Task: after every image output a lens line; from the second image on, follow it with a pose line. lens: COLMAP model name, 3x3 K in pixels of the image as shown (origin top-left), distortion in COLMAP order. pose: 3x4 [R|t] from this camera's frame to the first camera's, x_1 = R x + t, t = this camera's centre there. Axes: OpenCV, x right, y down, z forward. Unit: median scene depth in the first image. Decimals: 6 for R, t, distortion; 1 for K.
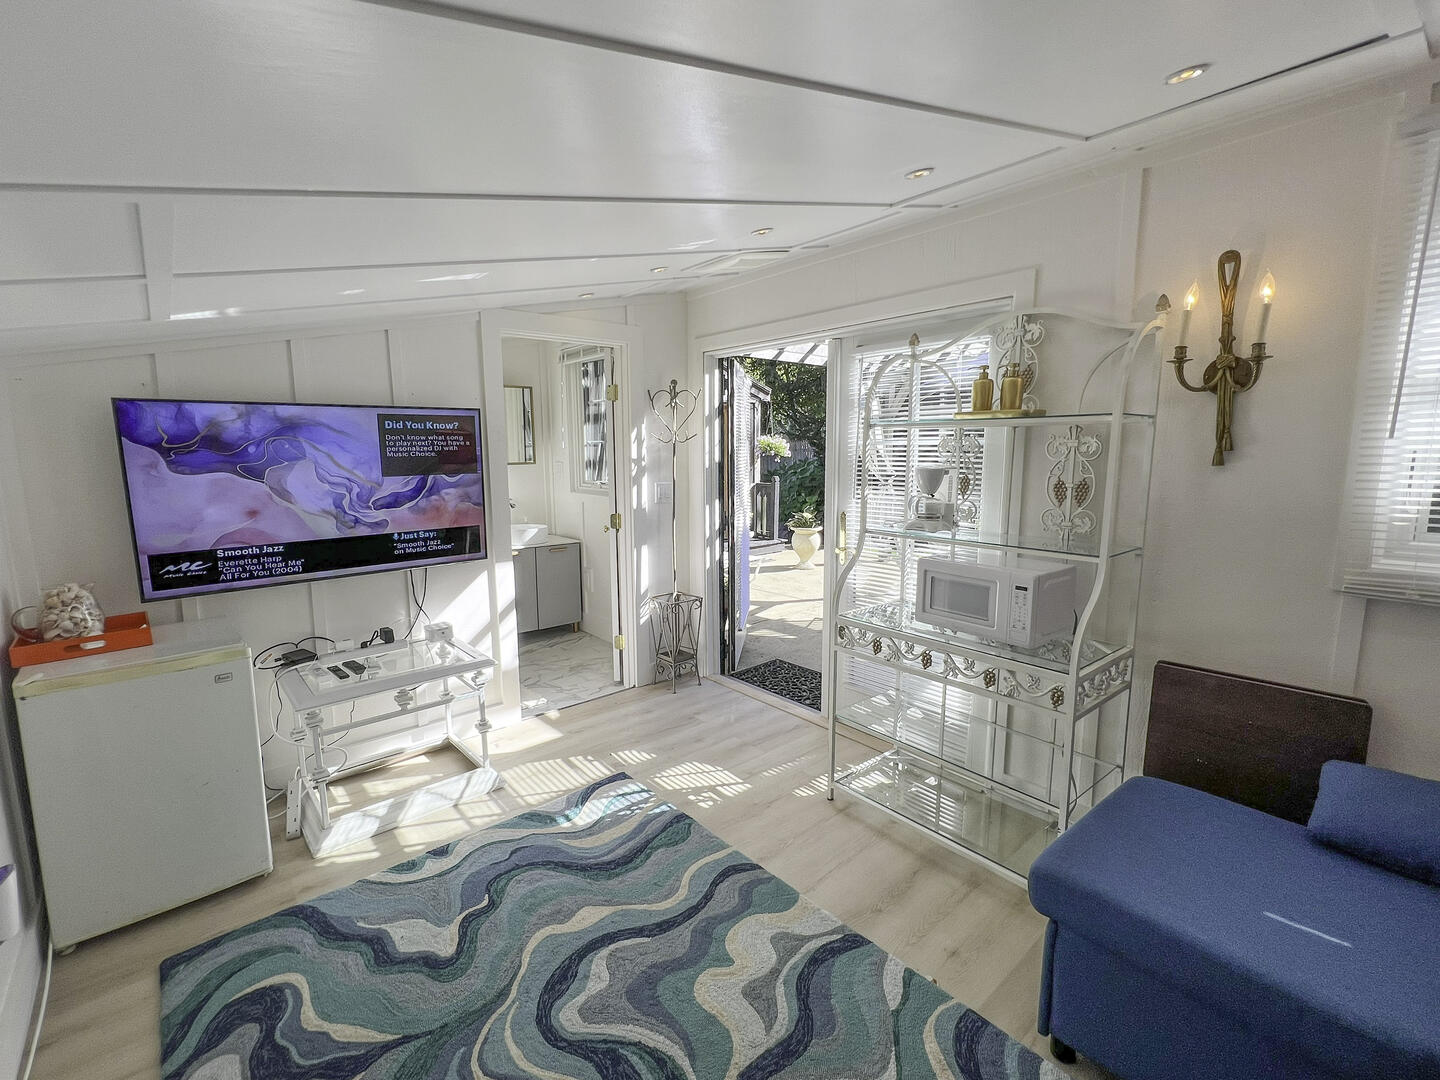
lens RADIAL K [[645.9, 0, 720.0], [0, 645.9, 540.0], [0, 0, 1]] dist [0.000205, 0.000067]
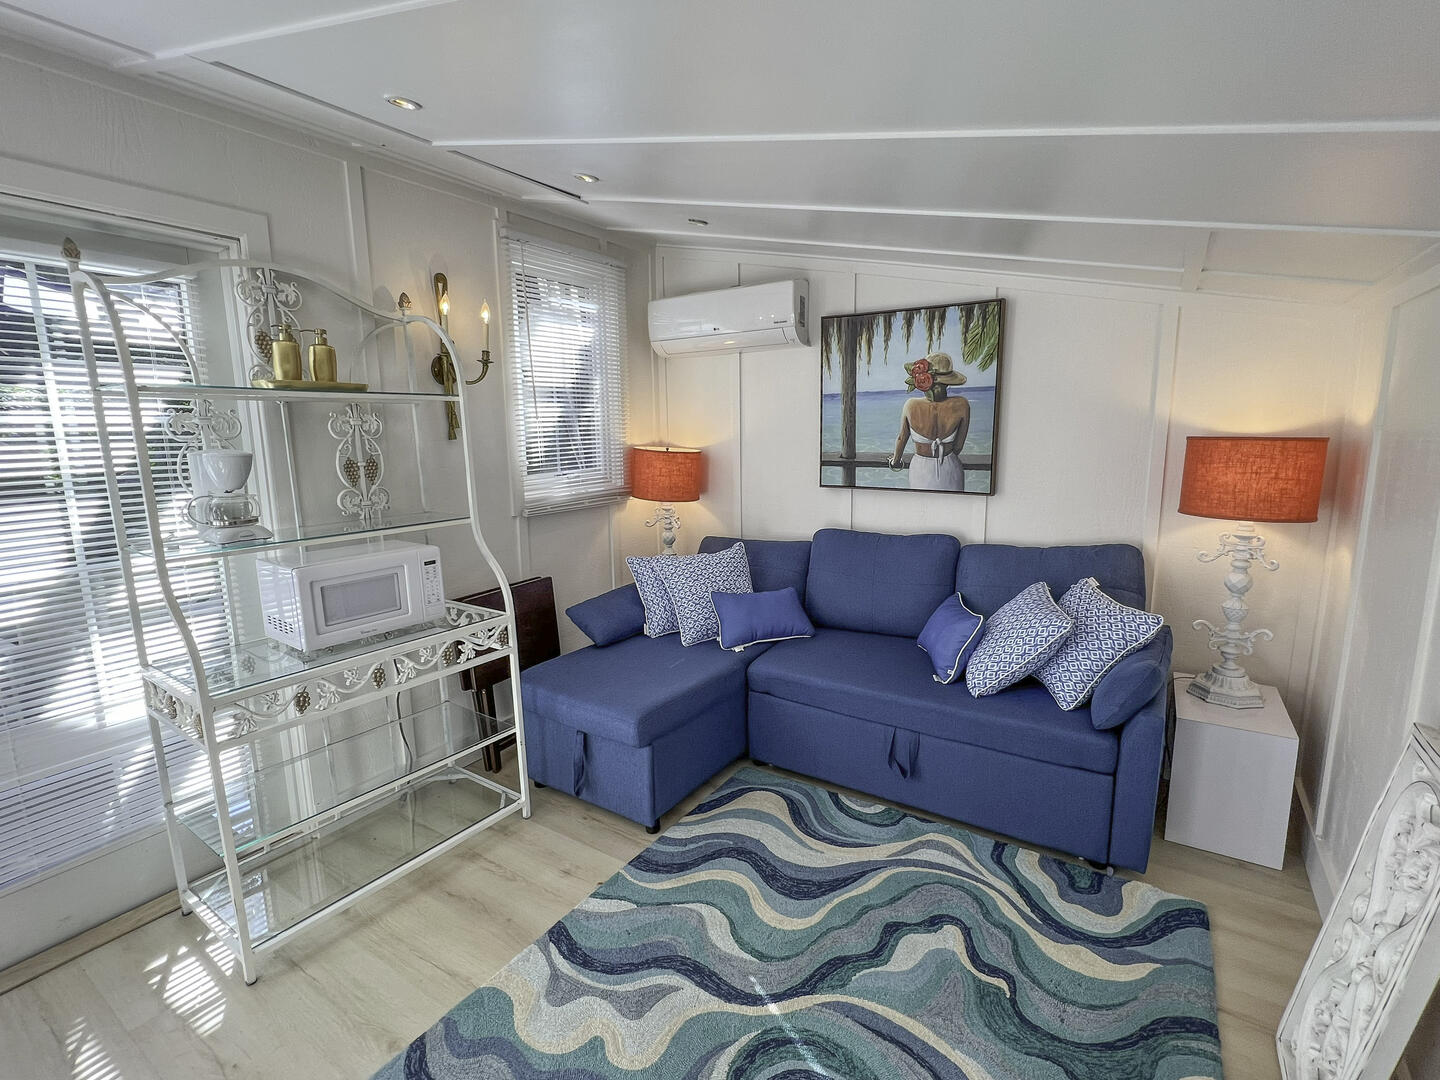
lens RADIAL K [[665.6, 0, 720.0], [0, 665.6, 540.0], [0, 0, 1]] dist [-0.000573, -0.000073]
pose [[-0.269681, -0.150260, 0.951154, -0.709000], [0.155252, 0.968044, 0.196947, -0.104292], [-0.950352, 0.200782, -0.237735, 0.884338]]
